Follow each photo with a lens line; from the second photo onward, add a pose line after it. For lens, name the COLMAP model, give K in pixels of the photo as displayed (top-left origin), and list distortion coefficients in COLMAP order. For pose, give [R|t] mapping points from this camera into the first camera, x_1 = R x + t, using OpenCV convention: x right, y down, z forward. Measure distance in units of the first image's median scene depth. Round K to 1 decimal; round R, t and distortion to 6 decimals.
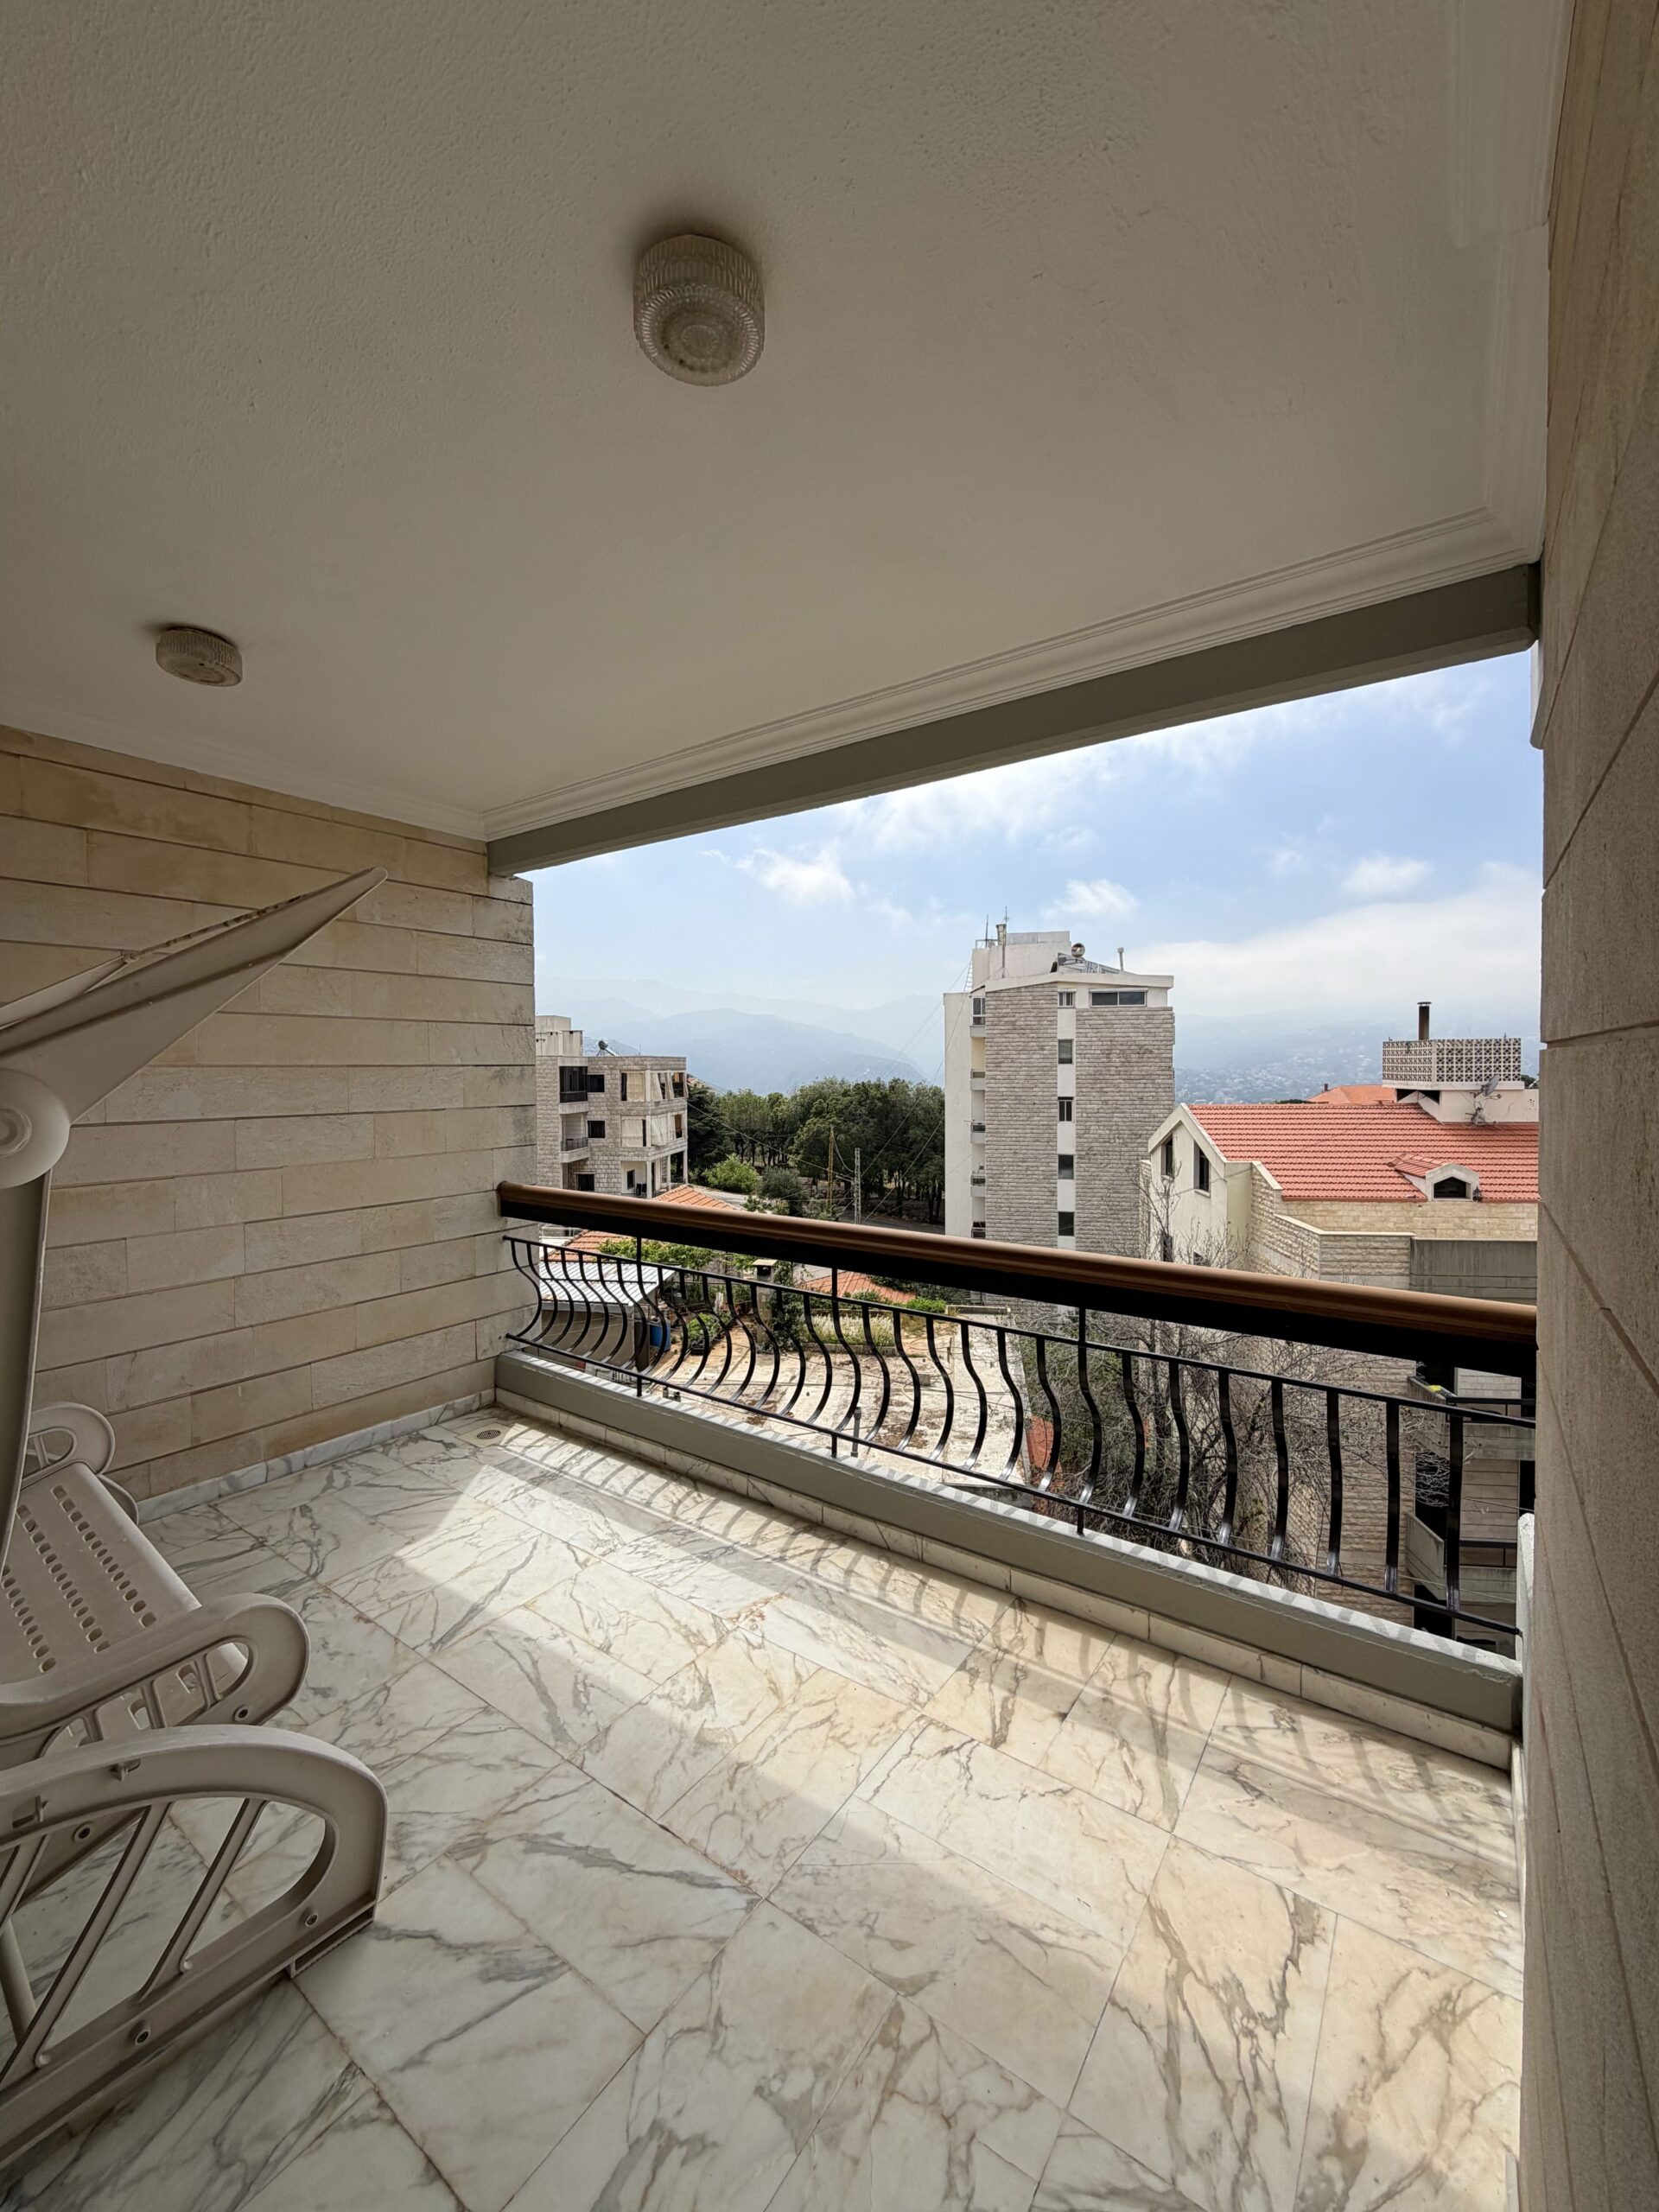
lens RADIAL K [[887.6, 0, 829.4], [0, 887.6, 1106.4], [0, 0, 1]] dist [-0.000601, 0.000074]
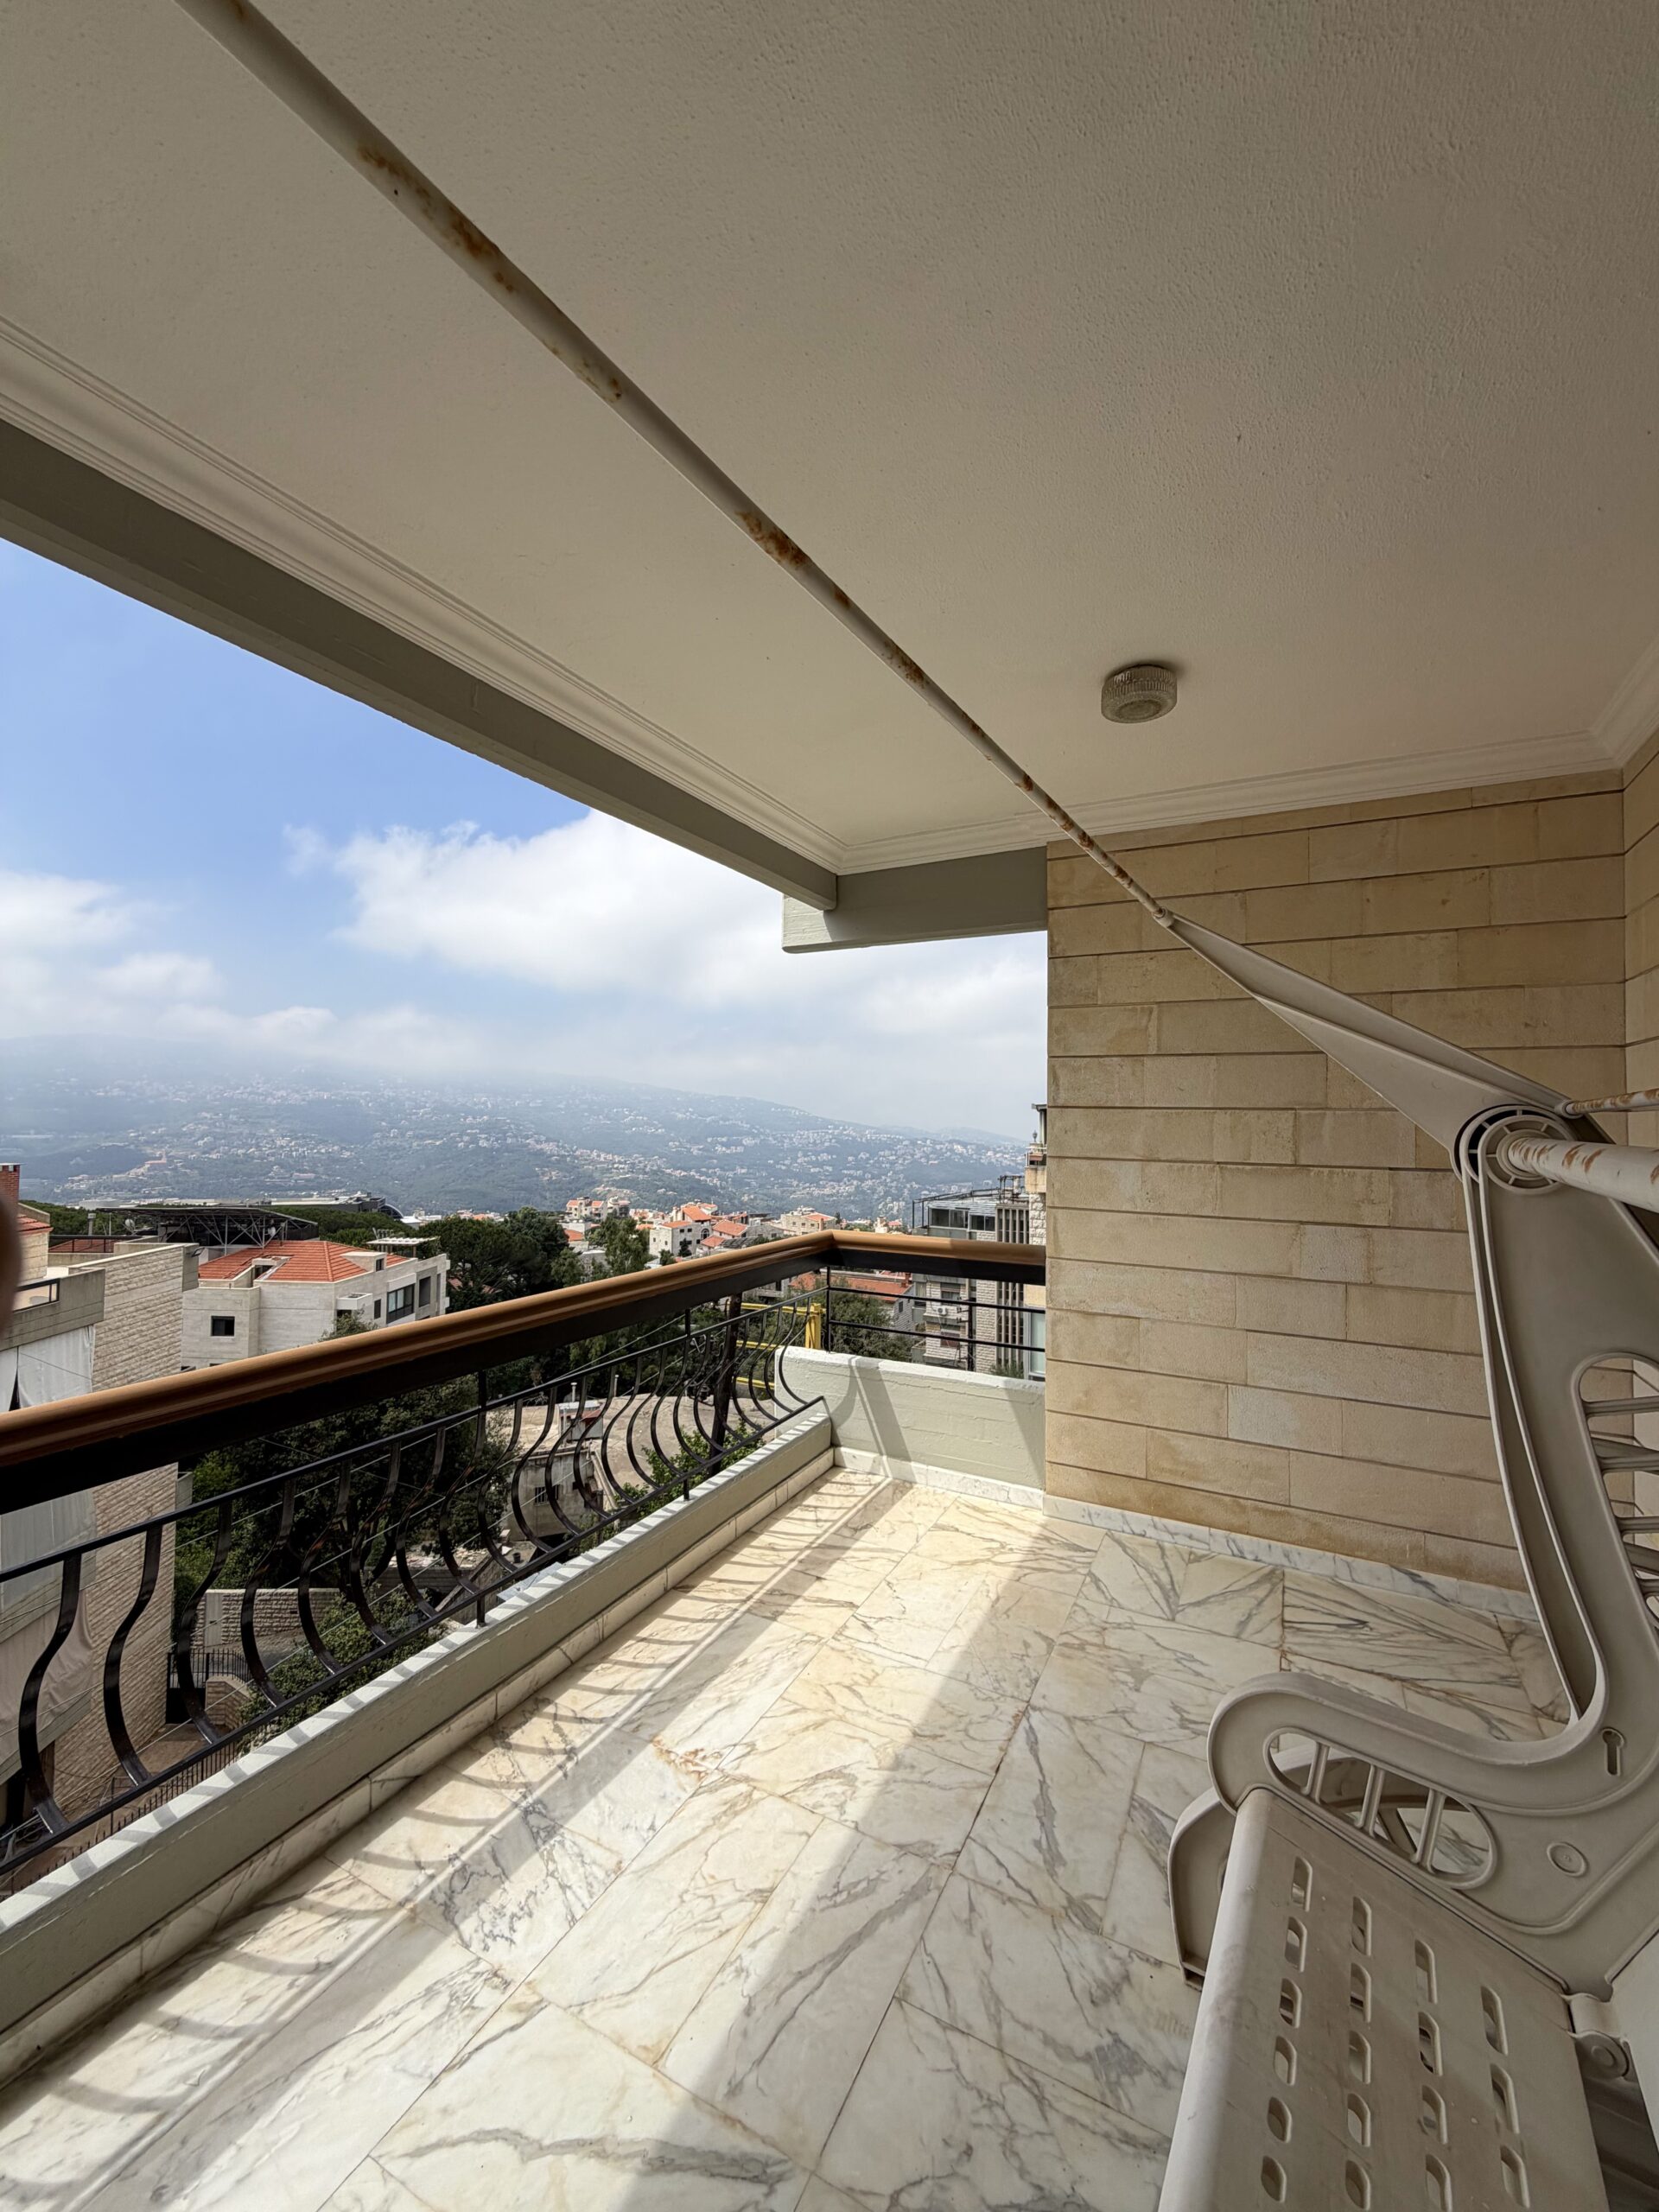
lens RADIAL K [[887.6, 0, 838.3], [0, 887.6, 1107.7], [0, 0, 1]] dist [-0.000601, 0.000074]
pose [[-0.148225, 0.011660, 0.988885, -1.051895], [0.029956, 0.999525, -0.007296, -0.028810], [-0.988500, 0.028541, -0.148504, 1.095111]]
